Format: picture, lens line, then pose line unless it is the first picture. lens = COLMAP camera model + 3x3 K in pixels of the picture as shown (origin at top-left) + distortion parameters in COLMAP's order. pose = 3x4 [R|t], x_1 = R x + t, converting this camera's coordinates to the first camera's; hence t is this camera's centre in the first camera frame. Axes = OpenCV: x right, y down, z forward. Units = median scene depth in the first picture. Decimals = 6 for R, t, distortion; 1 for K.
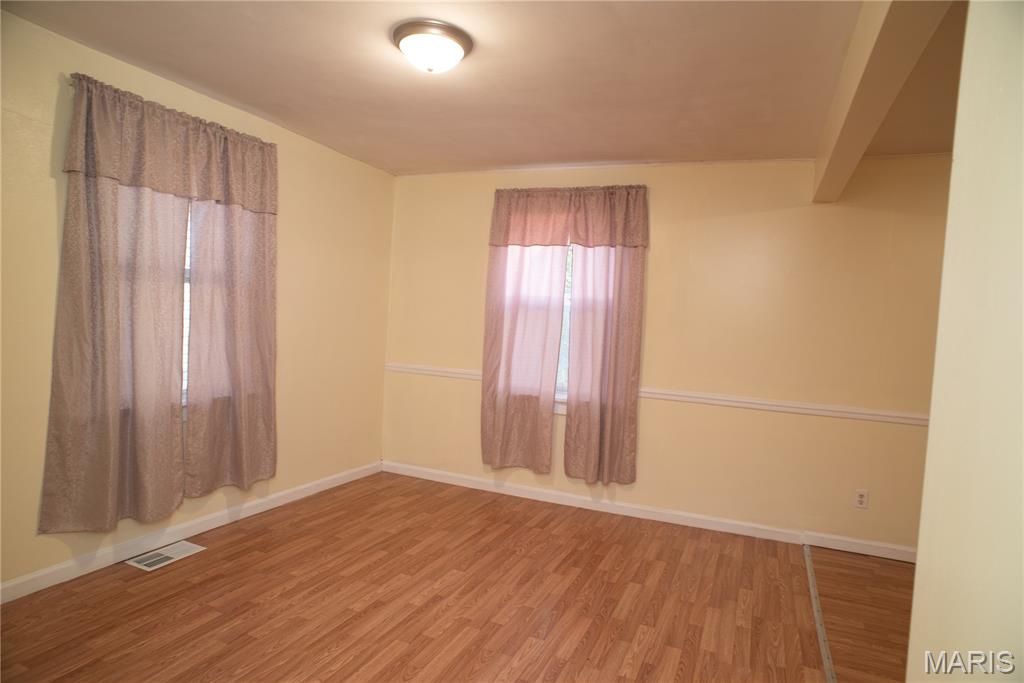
lens RADIAL K [[588.4, 0, 512.0], [0, 588.4, 341.5], [0, 0, 1]] dist [0.002878, 0.001267]
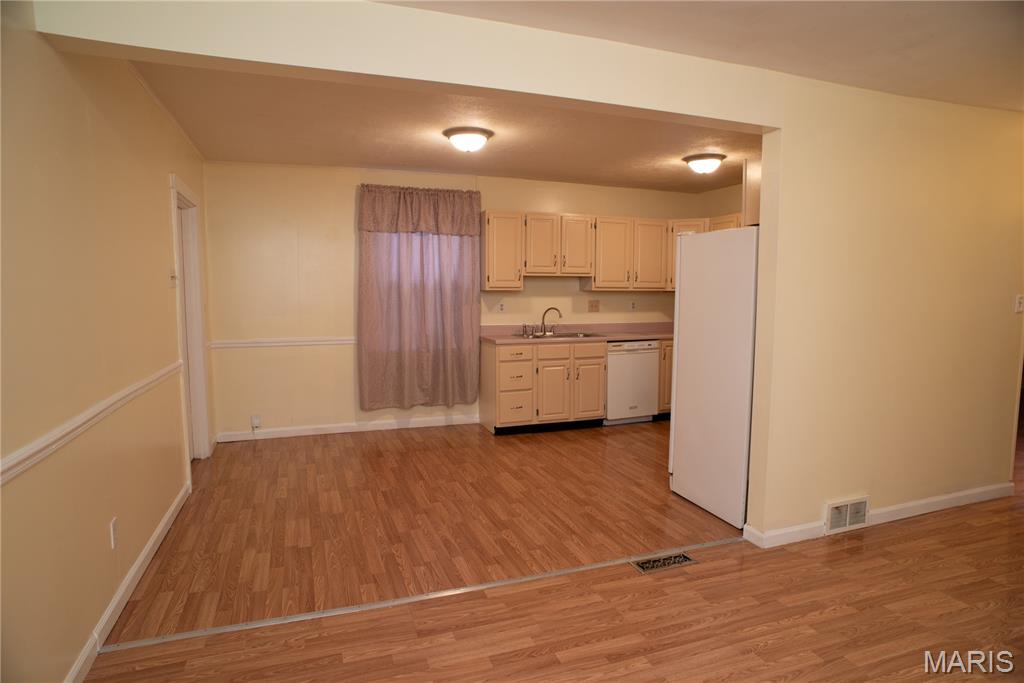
lens RADIAL K [[583.8, 0, 510.4], [0, 583.8, 347.6], [0, 0, 1]] dist [-0.099773, 0.068016]
pose [[-0.687554, -0.134245, 0.713616, -0.179021], [-0.011911, 0.984715, 0.173768, -0.069003], [-0.726036, 0.110975, -0.678643, 1.273051]]
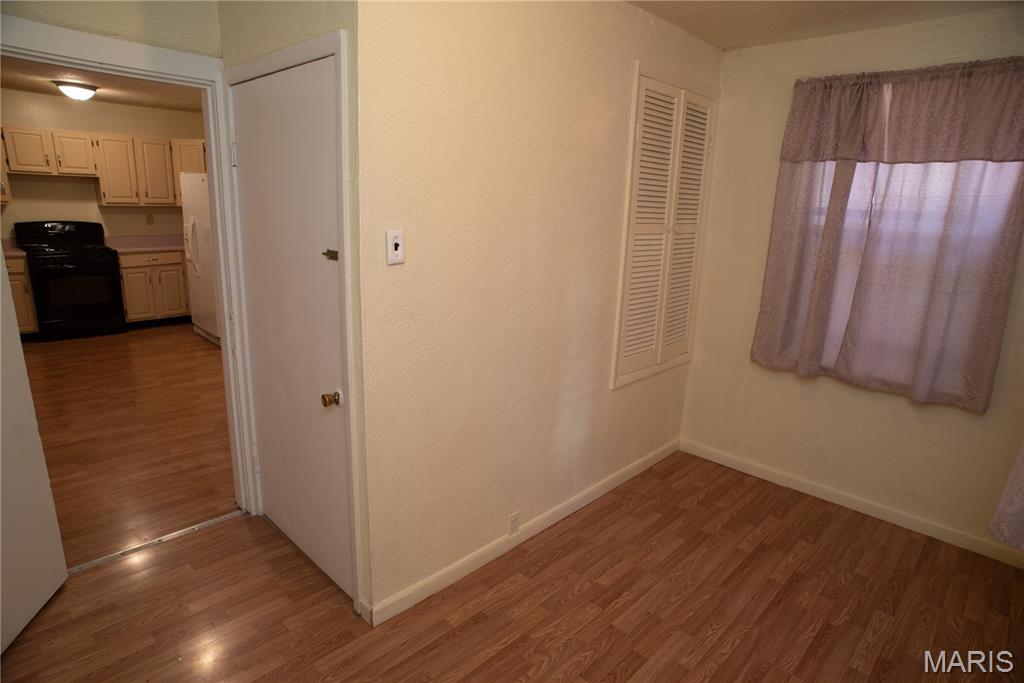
lens RADIAL K [[583.8, 0, 510.4], [0, 583.8, 347.6], [0, 0, 1]] dist [-0.099773, 0.068016]
pose [[-0.343838, 0.161087, -0.925109, 1.834560], [-0.099376, 0.973401, 0.206432, -0.022064], [0.933756, 0.162913, -0.318684, 1.649327]]
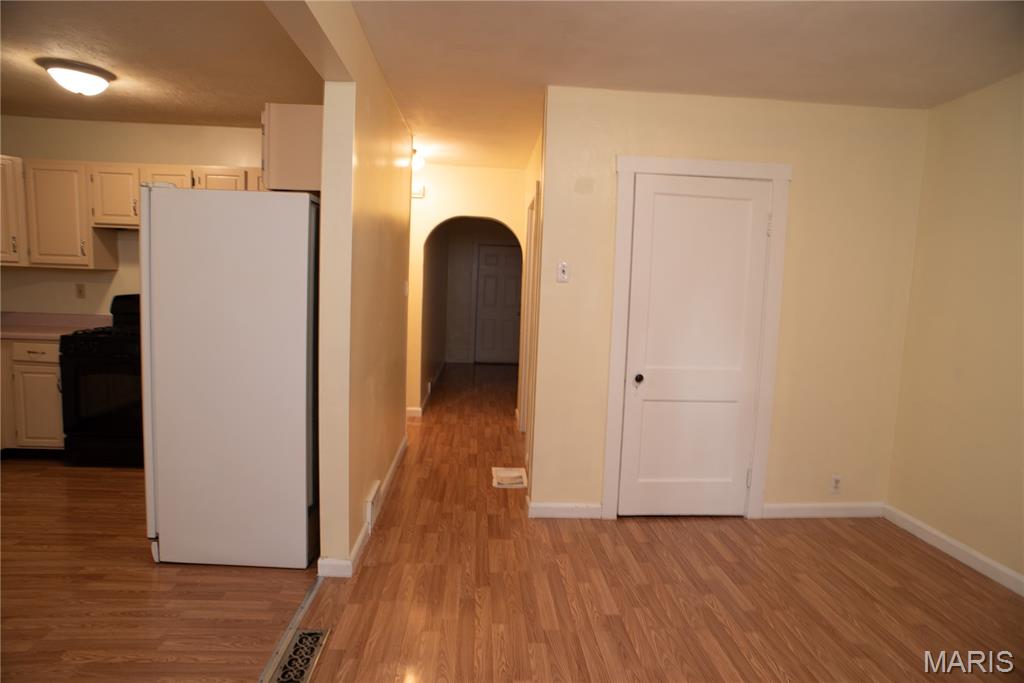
lens RADIAL K [[583.8, 0, 510.4], [0, 583.8, 347.6], [0, 0, 1]] dist [-0.099773, 0.068016]
pose [[-0.887893, -0.048160, -0.457523, 0.370545], [-0.113561, 0.986675, 0.116522, -0.020311], [0.445814, 0.155416, -0.881530, 1.123858]]
